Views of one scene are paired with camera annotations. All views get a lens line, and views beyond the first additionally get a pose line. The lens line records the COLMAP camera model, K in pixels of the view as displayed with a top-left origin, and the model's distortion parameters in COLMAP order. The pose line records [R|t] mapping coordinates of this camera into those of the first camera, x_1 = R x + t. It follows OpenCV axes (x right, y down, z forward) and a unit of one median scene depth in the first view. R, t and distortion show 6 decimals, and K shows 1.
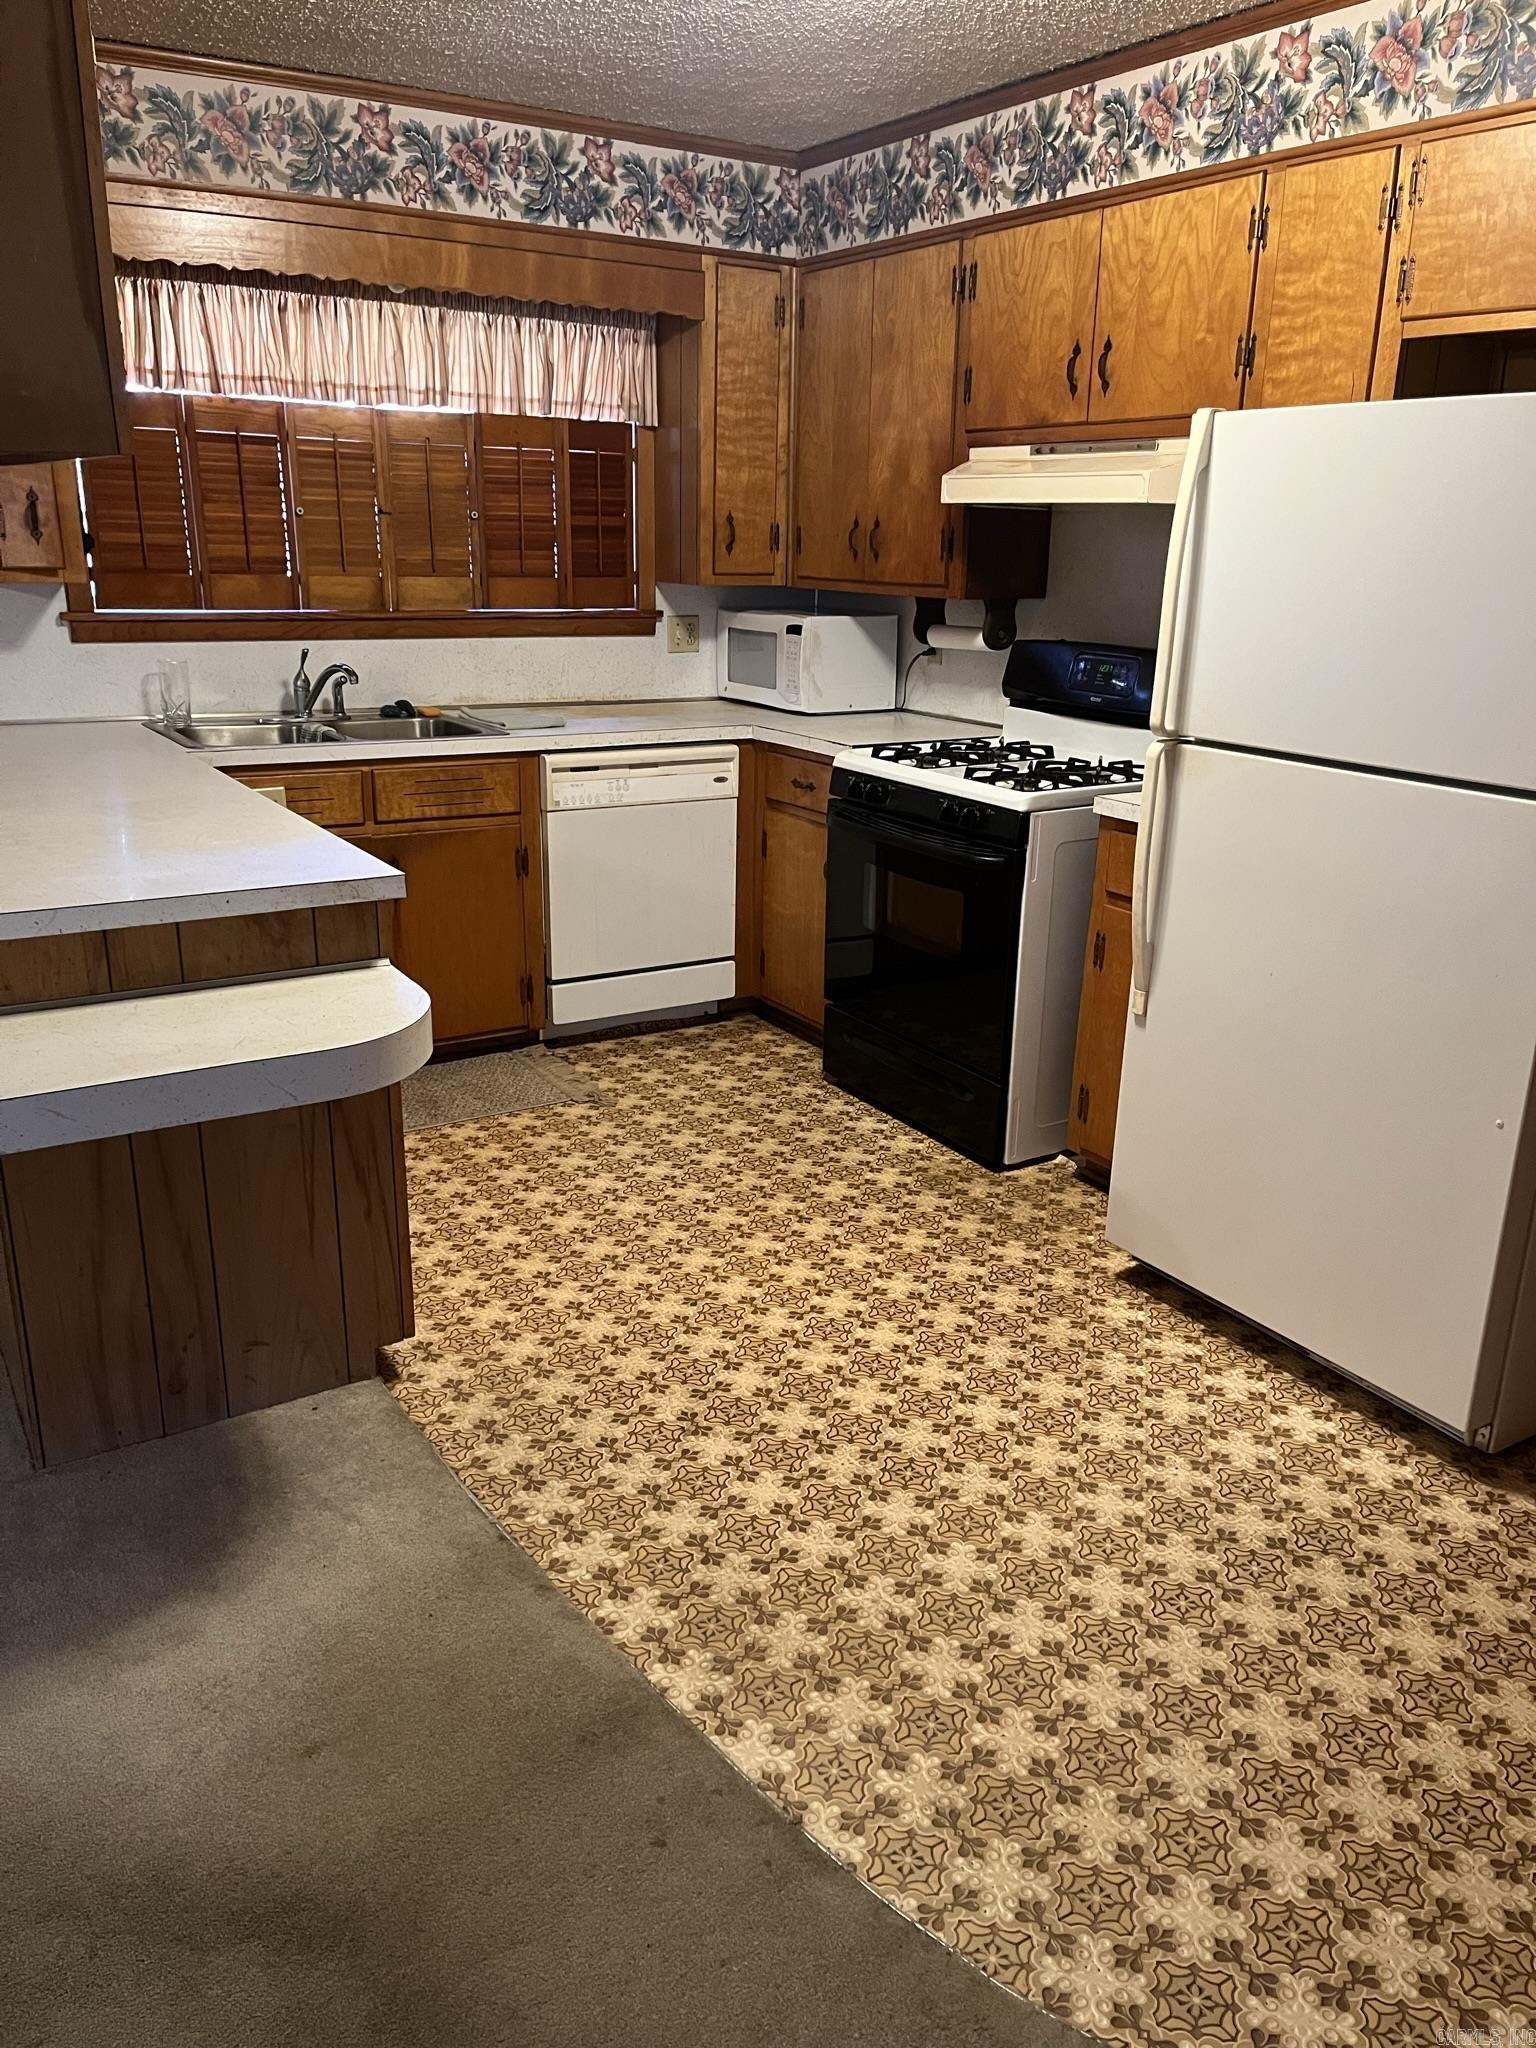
lens RADIAL K [[1563.5, 0, 775.5], [0, 1563.5, 1036.5], [0, 0, 1]] dist [0.071270, -0.092902]
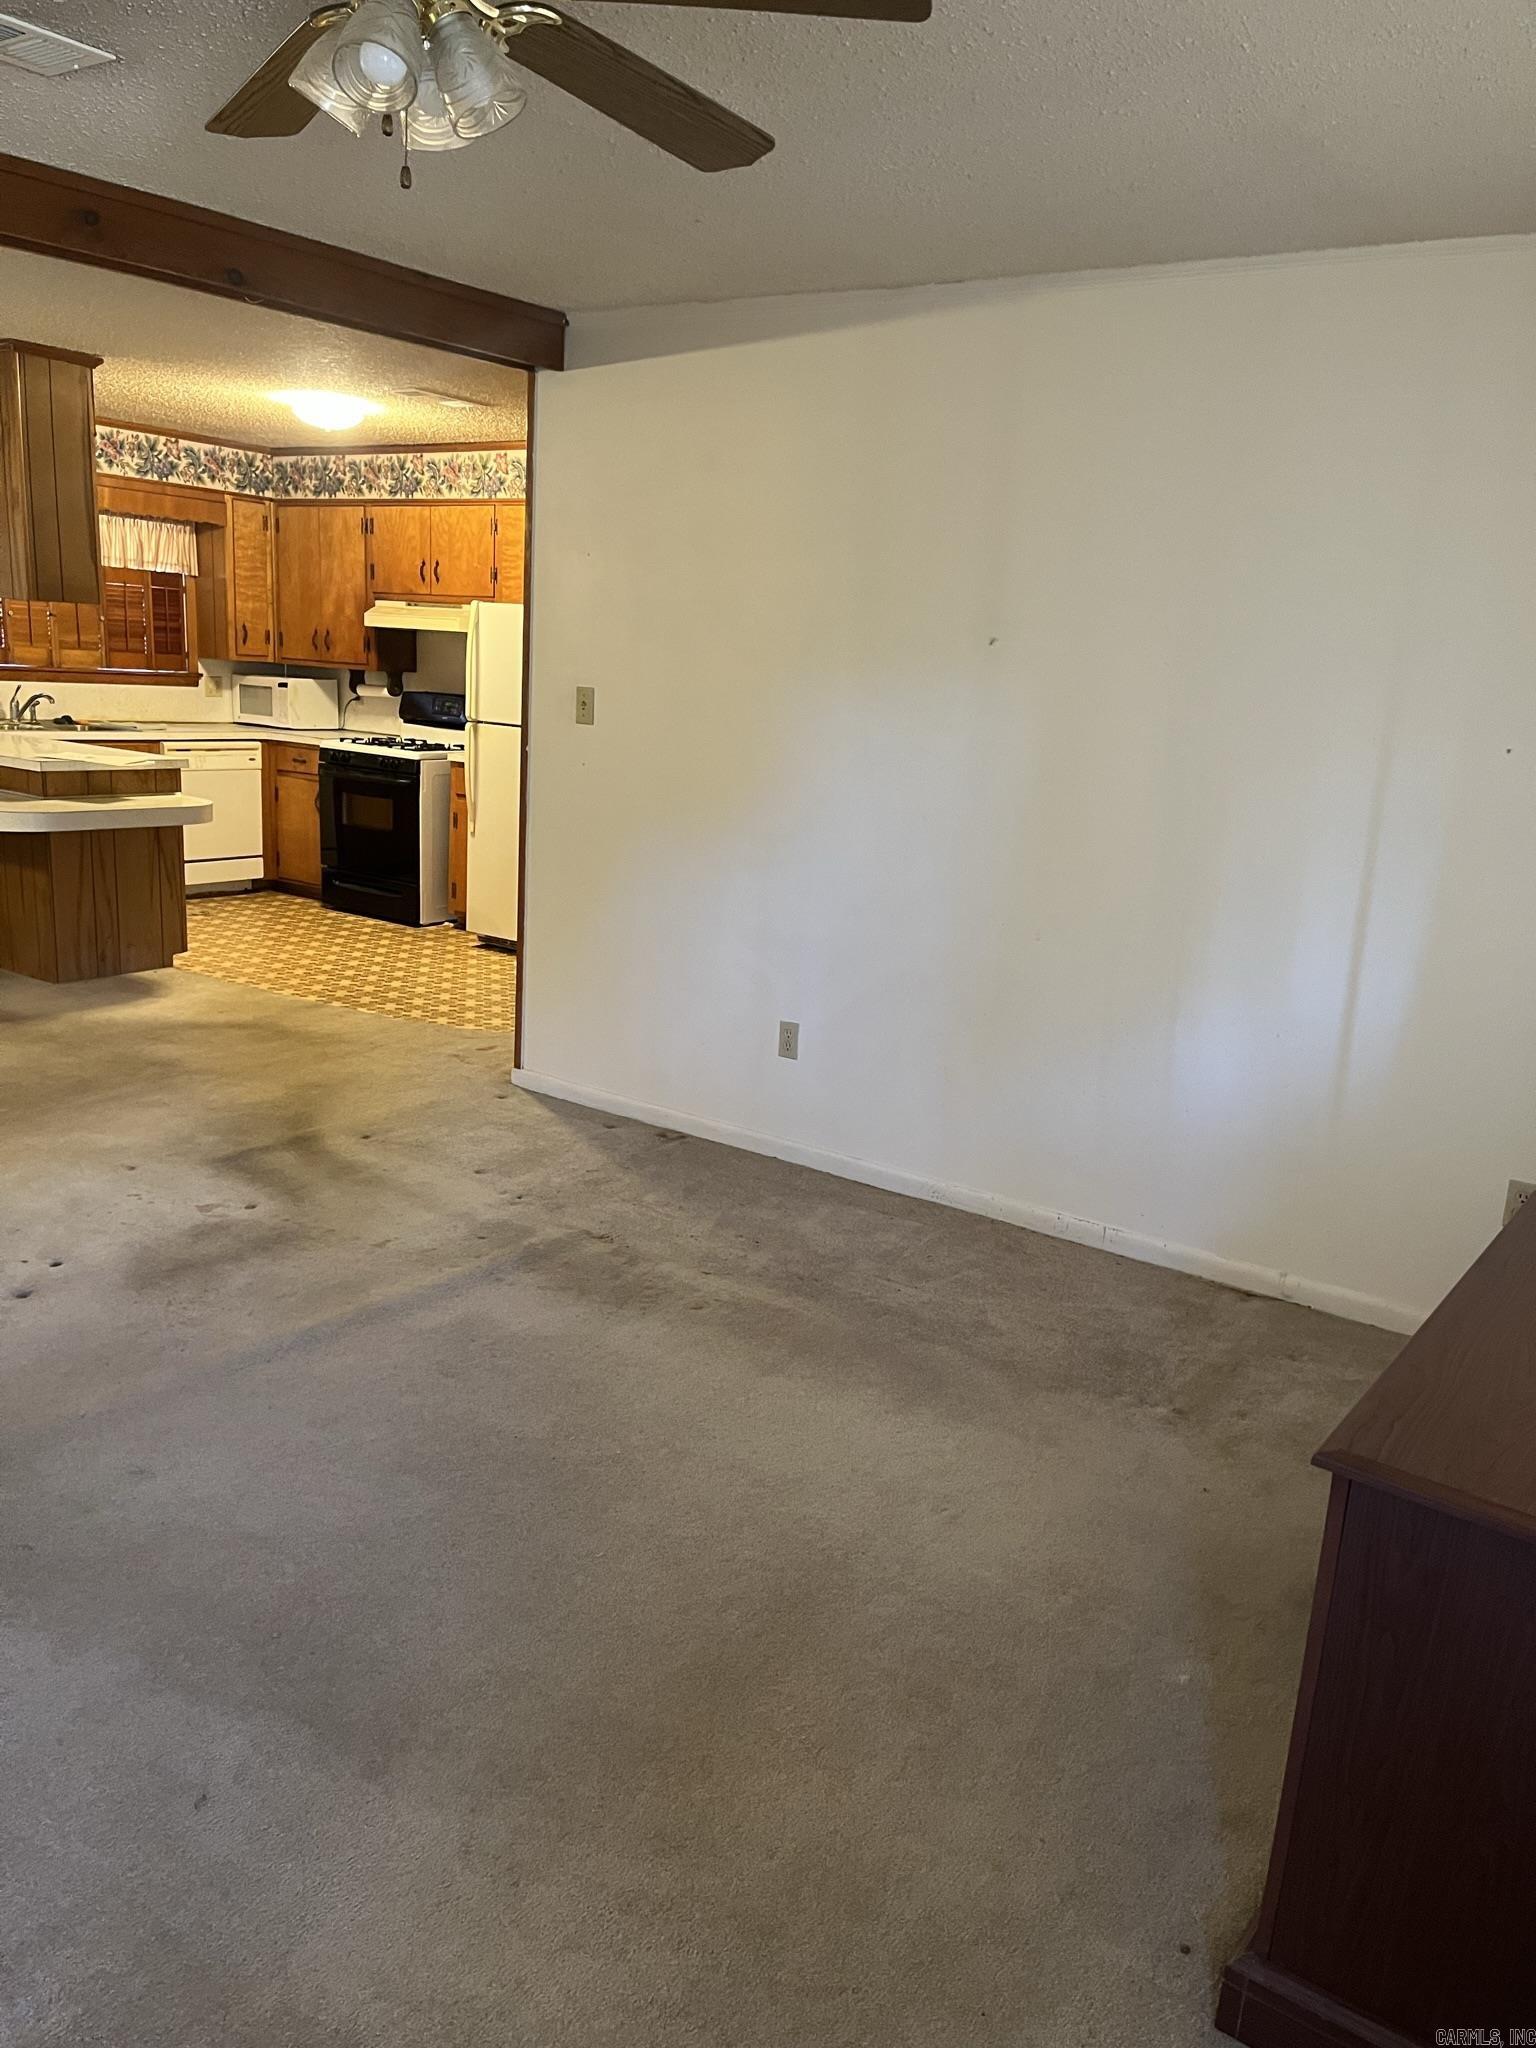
lens RADIAL K [[1563.5, 0, 782.1], [0, 1563.5, 1040.0], [0, 0, 1]] dist [0.071270, -0.092902]
pose [[0.919292, -0.060349, 0.388921, -0.225409], [0.083288, 0.995624, -0.042377, 0.337424], [-0.384662, 0.071349, 0.920296, -1.077593]]
